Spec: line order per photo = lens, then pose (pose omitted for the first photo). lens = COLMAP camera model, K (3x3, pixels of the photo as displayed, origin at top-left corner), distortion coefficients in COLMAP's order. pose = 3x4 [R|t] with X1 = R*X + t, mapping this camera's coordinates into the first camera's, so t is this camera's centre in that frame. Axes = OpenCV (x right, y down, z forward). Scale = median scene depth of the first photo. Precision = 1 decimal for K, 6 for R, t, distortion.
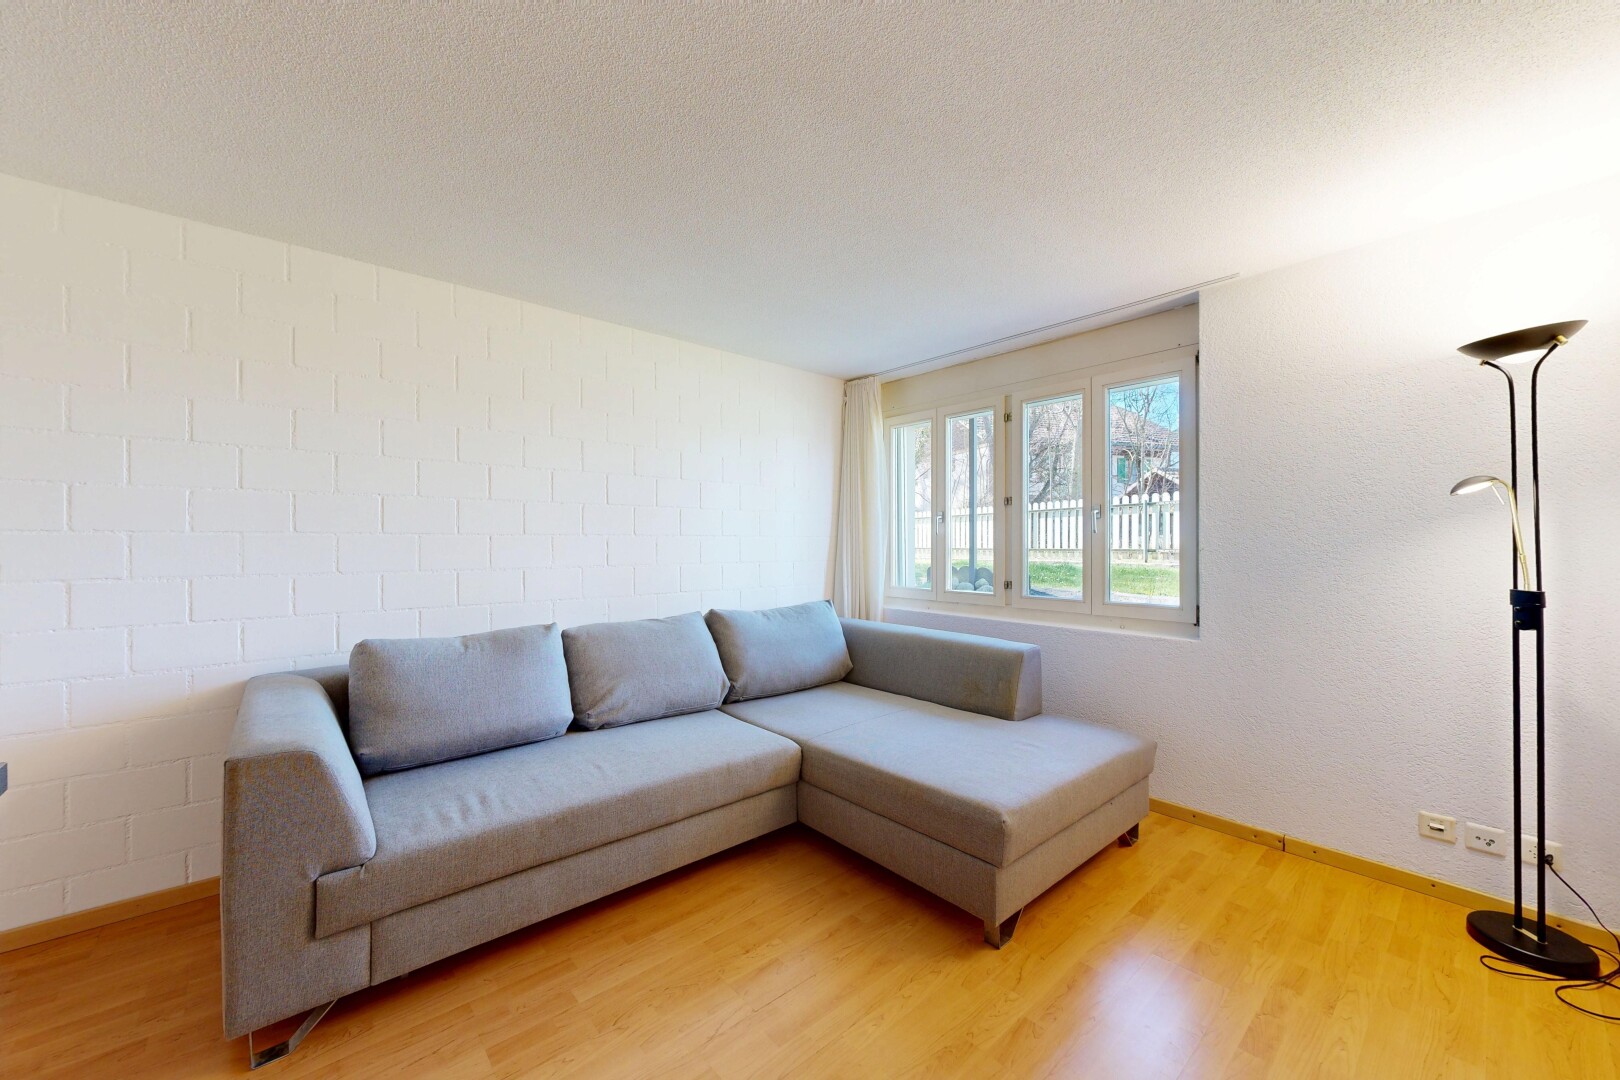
lens RADIAL K [[621.4, 0, 817.4], [0, 621.4, 538.4], [0, 0, 1]] dist [-0.006408, 0.000115]
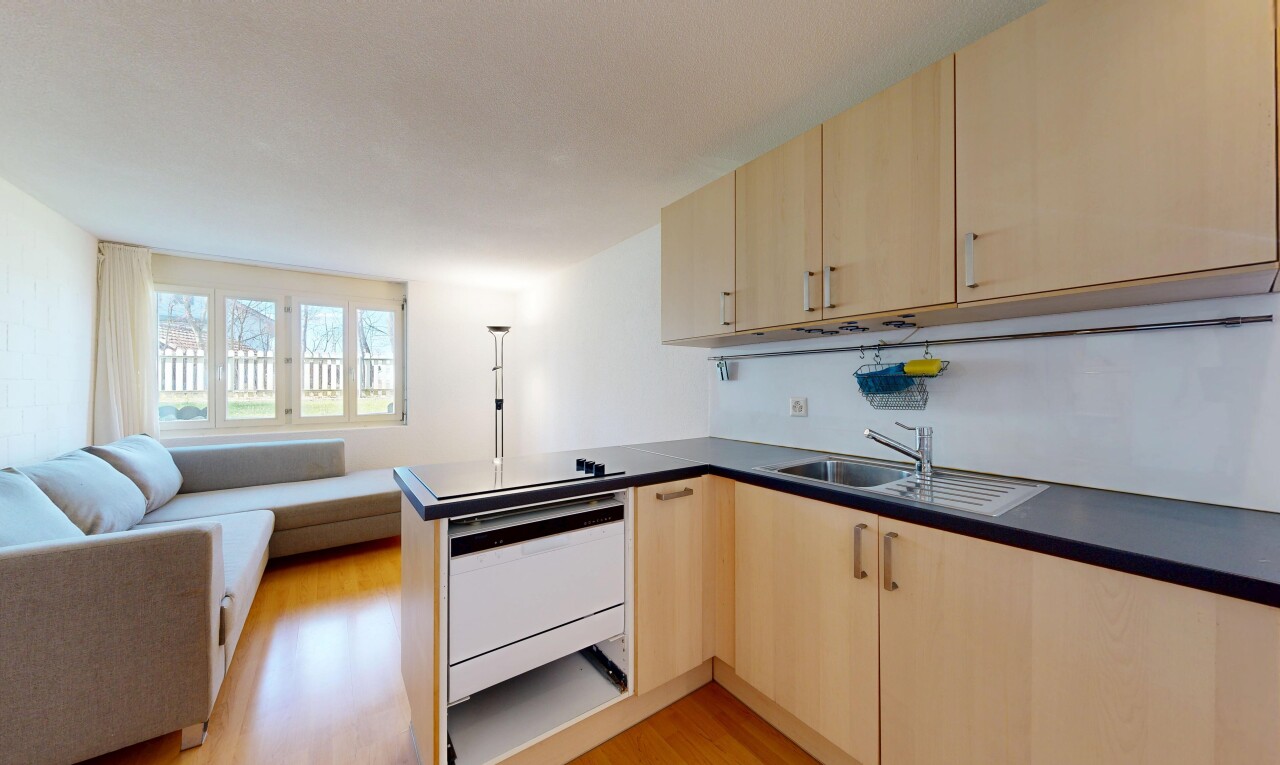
lens RADIAL K [[426.4, 0, 645.3], [0, 426.4, 382.6], [0, 0, 1]] dist [-0.006348, 0.000181]
pose [[0.117109, -0.000524, 0.993119, -0.728151], [-0.012182, 0.999924, 0.001964, -0.014773], [-0.993044, -0.012329, 0.117094, -0.078420]]
